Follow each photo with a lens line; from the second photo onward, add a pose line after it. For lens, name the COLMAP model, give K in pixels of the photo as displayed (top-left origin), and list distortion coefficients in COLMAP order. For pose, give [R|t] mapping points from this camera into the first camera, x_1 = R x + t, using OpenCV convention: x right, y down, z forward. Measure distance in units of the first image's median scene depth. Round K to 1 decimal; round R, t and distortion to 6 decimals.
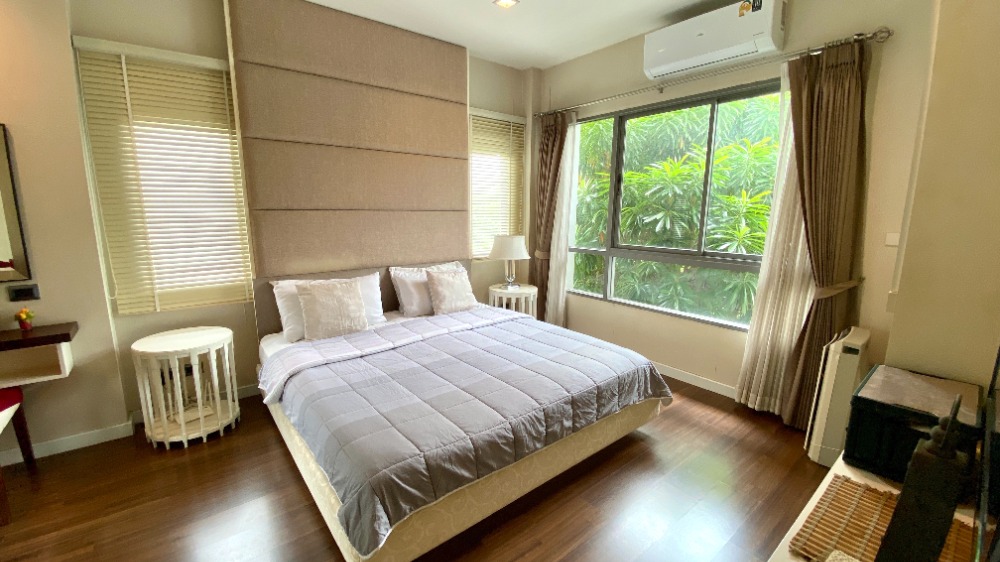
lens RADIAL K [[402.1, 0, 495.7], [0, 402.1, 281.2], [0, 0, 1]] dist [0.018066, -0.020460]
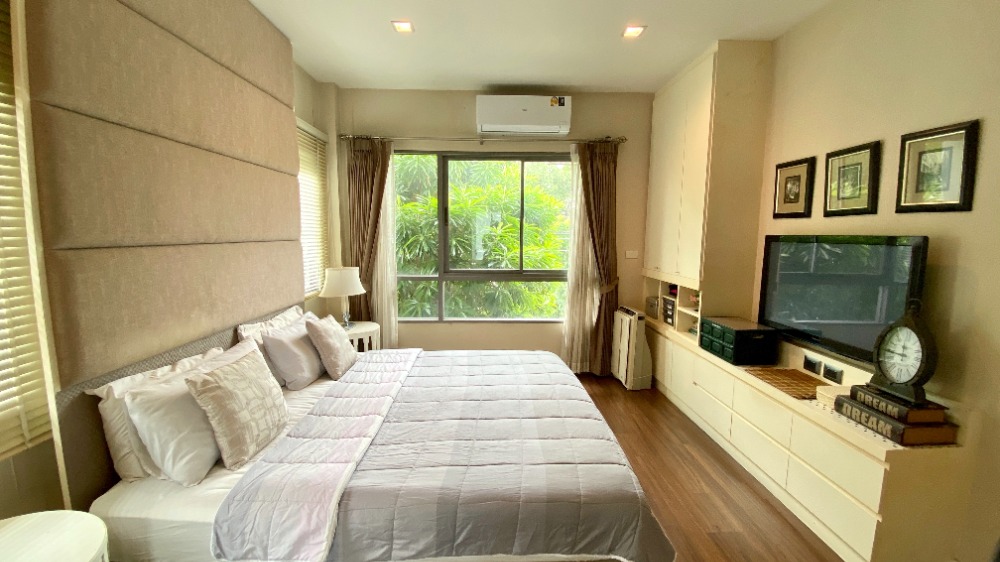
lens RADIAL K [[402.1, 0, 495.7], [0, 402.1, 281.2], [0, 0, 1]] dist [0.018066, -0.020460]
pose [[0.602648, -0.094799, 0.792356, -0.563591], [0.143602, 0.989593, 0.009176, -0.058347], [-0.784980, 0.108254, 0.609990, 0.262683]]
